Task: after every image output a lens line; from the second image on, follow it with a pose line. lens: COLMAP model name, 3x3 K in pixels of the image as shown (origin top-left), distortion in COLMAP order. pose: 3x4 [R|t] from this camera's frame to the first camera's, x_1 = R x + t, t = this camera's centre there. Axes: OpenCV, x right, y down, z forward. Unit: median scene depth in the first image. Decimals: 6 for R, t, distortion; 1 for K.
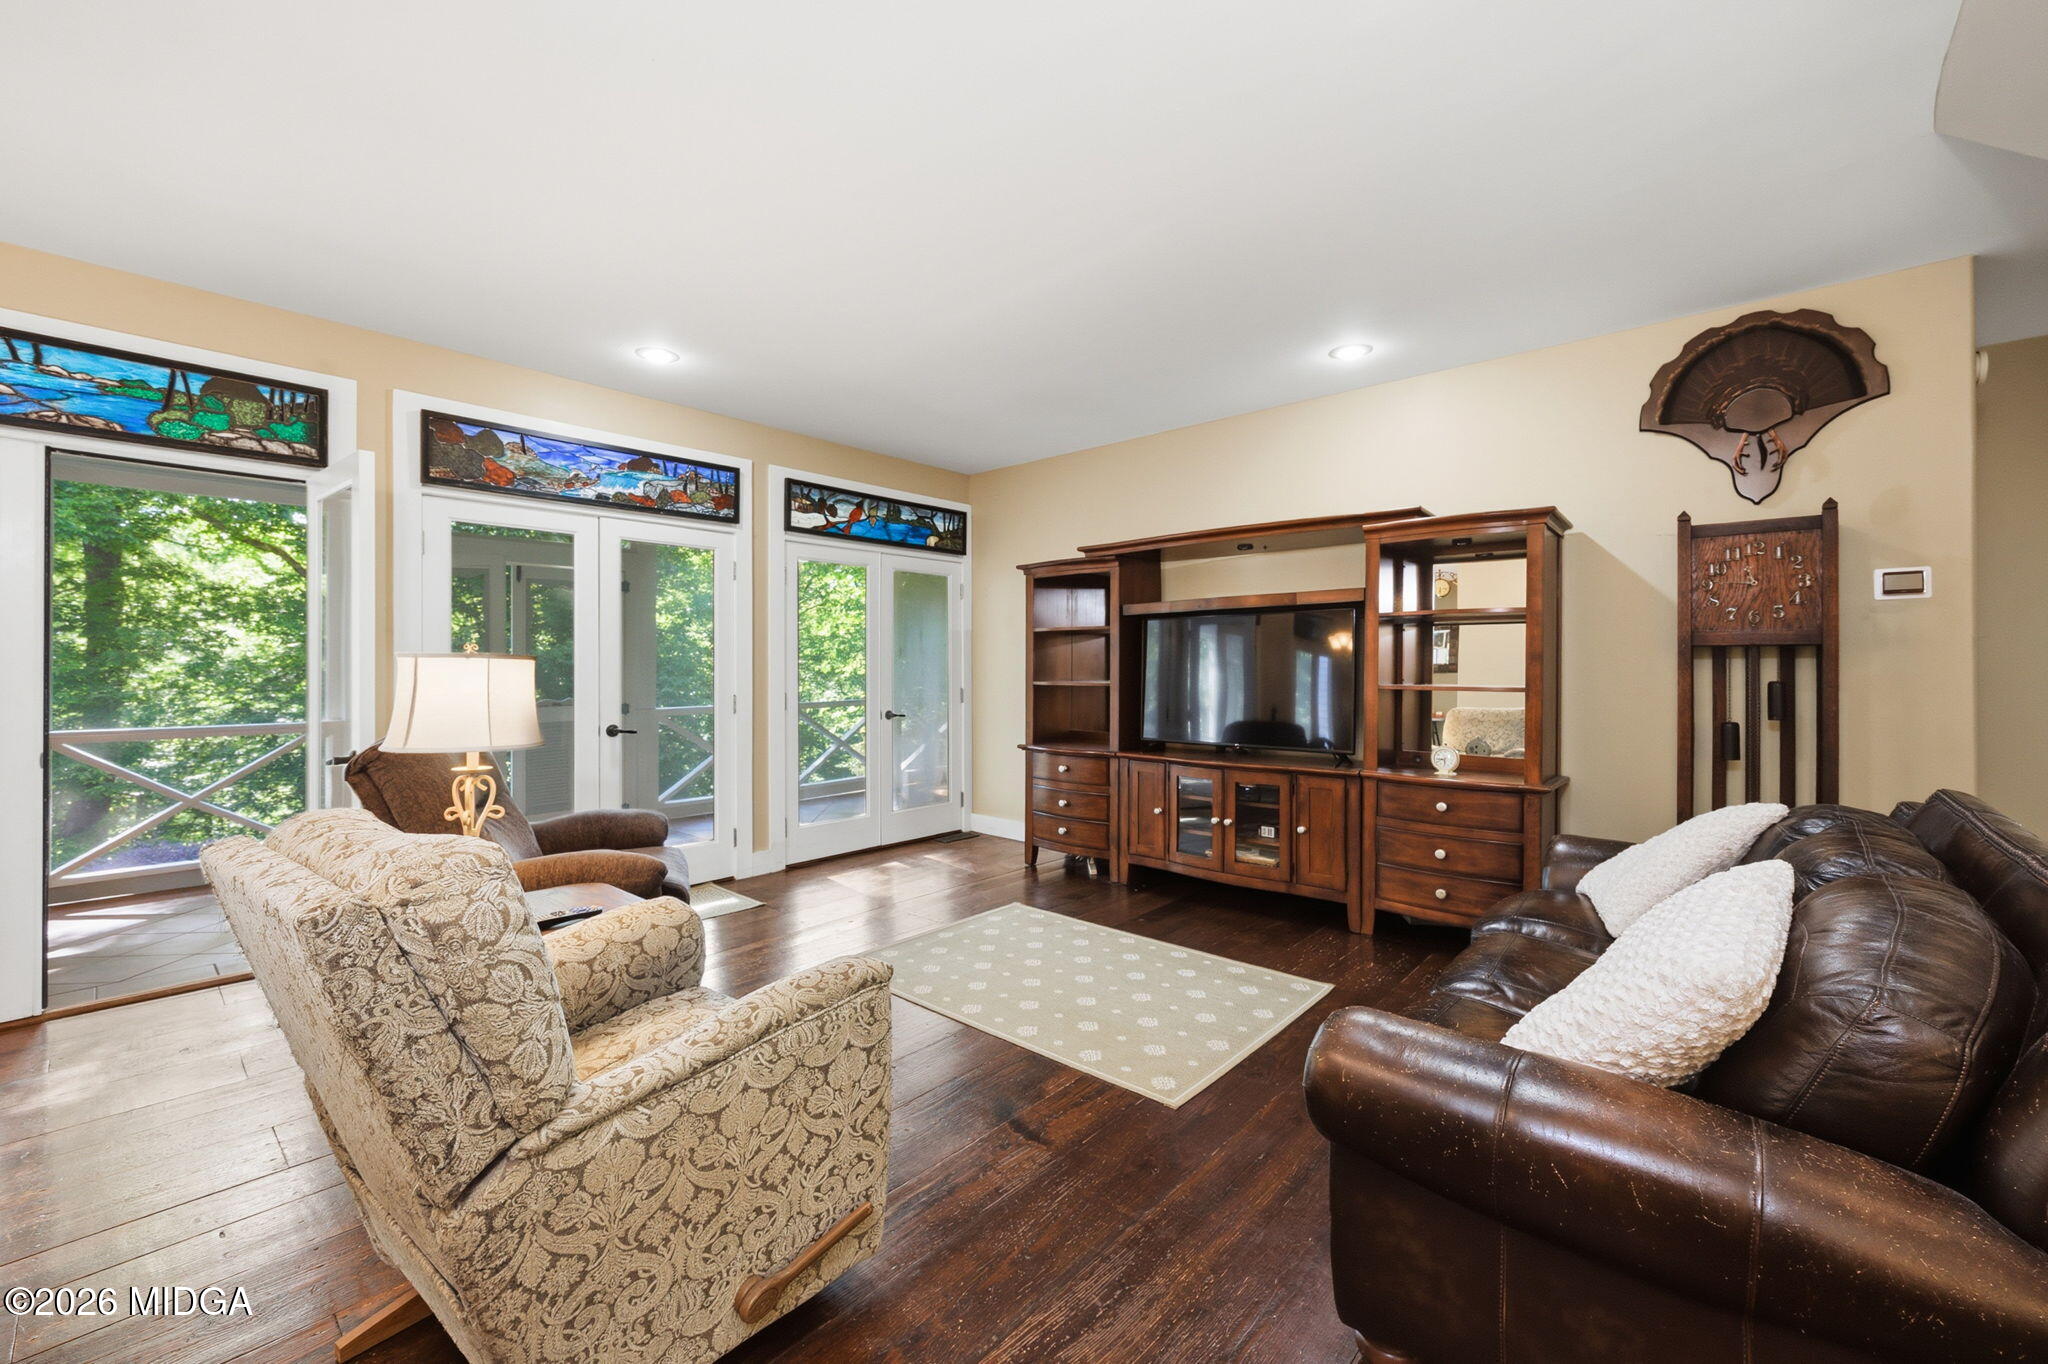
lens RADIAL K [[815.9, 0, 987.7], [0, 815.9, 660.5], [0, 0, 1]] dist [-0.001116, 0.000238]
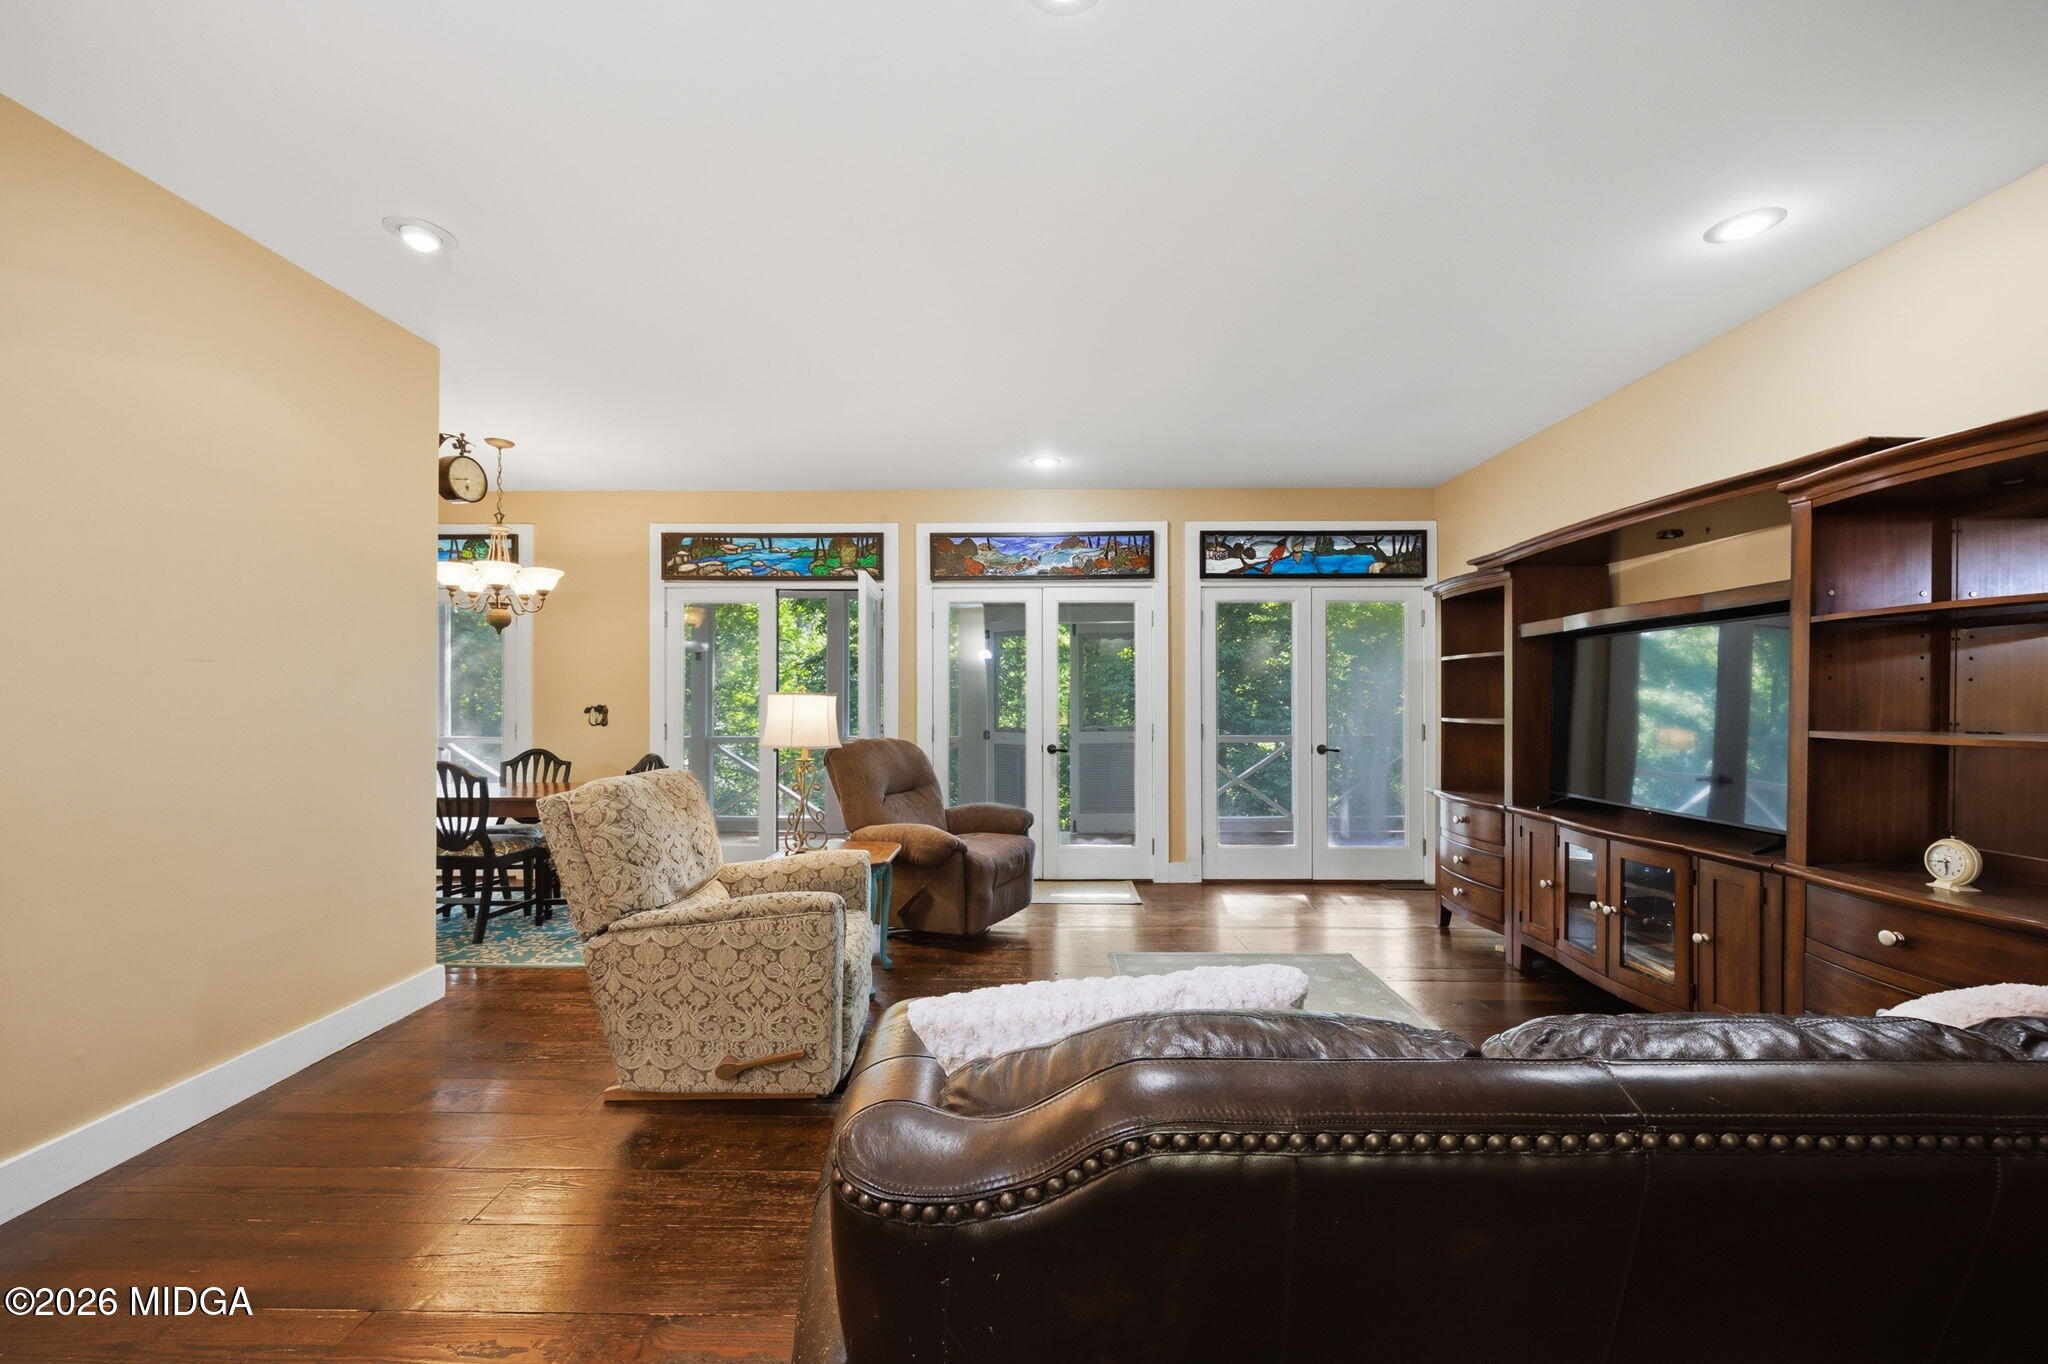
lens RADIAL K [[788.5, 0, 1023.6], [0, 788.5, 693.5], [0, 0, 1]] dist [-0.000065, 0.000217]
pose [[0.664756, -0.005789, -0.747038, 0.453937], [0.004397, 0.999983, -0.003837, 0.001178], [0.747048, -0.000734, 0.664770, 0.119719]]
